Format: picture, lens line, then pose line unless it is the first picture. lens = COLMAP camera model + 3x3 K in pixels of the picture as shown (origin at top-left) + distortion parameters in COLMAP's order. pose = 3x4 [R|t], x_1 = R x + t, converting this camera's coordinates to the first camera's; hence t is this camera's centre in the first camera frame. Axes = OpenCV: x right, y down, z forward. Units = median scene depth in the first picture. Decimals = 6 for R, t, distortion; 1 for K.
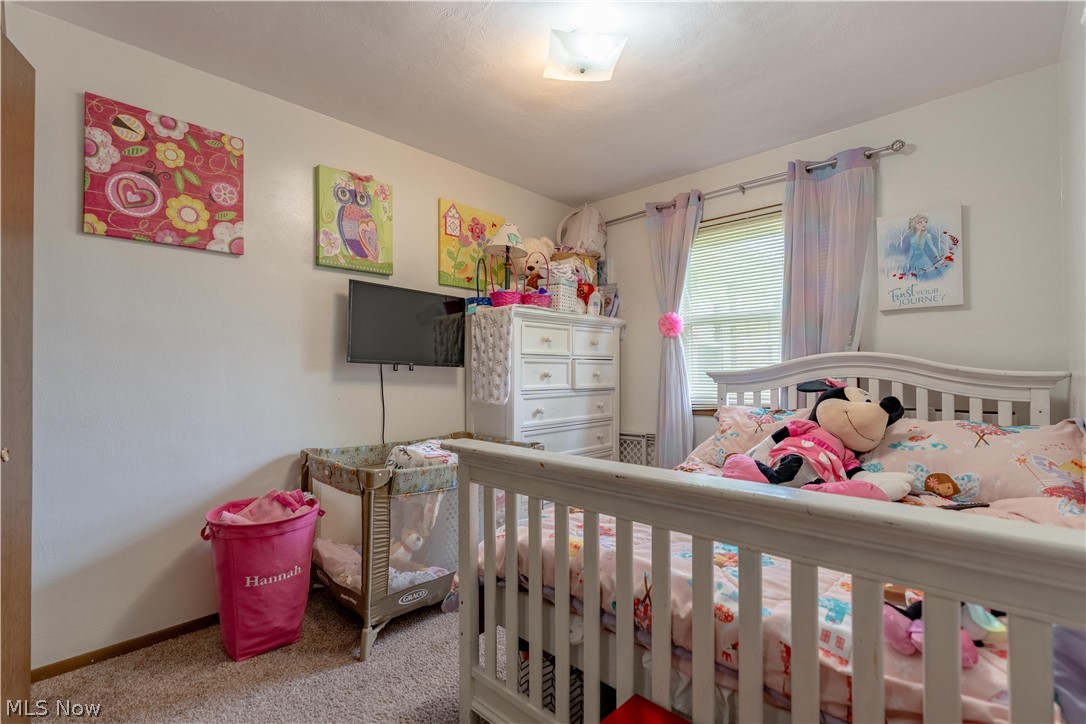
lens RADIAL K [[484.2, 0, 543.0], [0, 484.2, 362.0], [0, 0, 1]] dist [-0.001712, 0.000977]
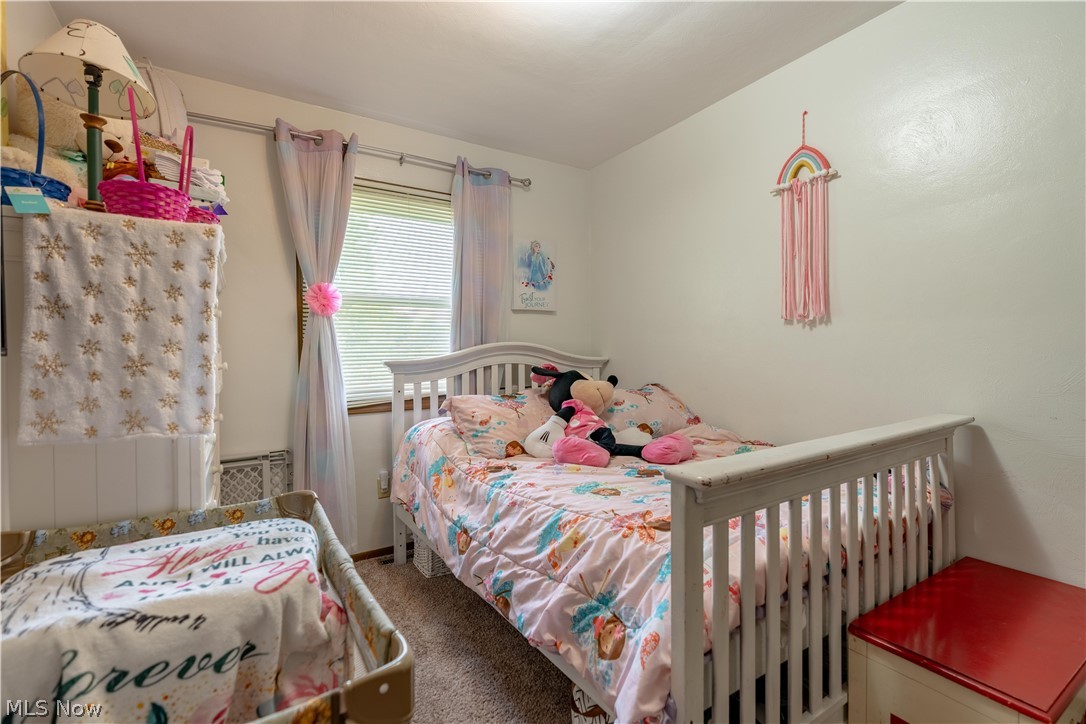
lens RADIAL K [[484.2, 0, 543.0], [0, 484.2, 362.0], [0, 0, 1]] dist [-0.001712, 0.000977]
pose [[0.241047, -0.014818, 0.970400, -0.445726], [-0.002841, 0.999868, 0.015974, 0.008425], [-0.970509, -0.006607, 0.240974, 0.559927]]
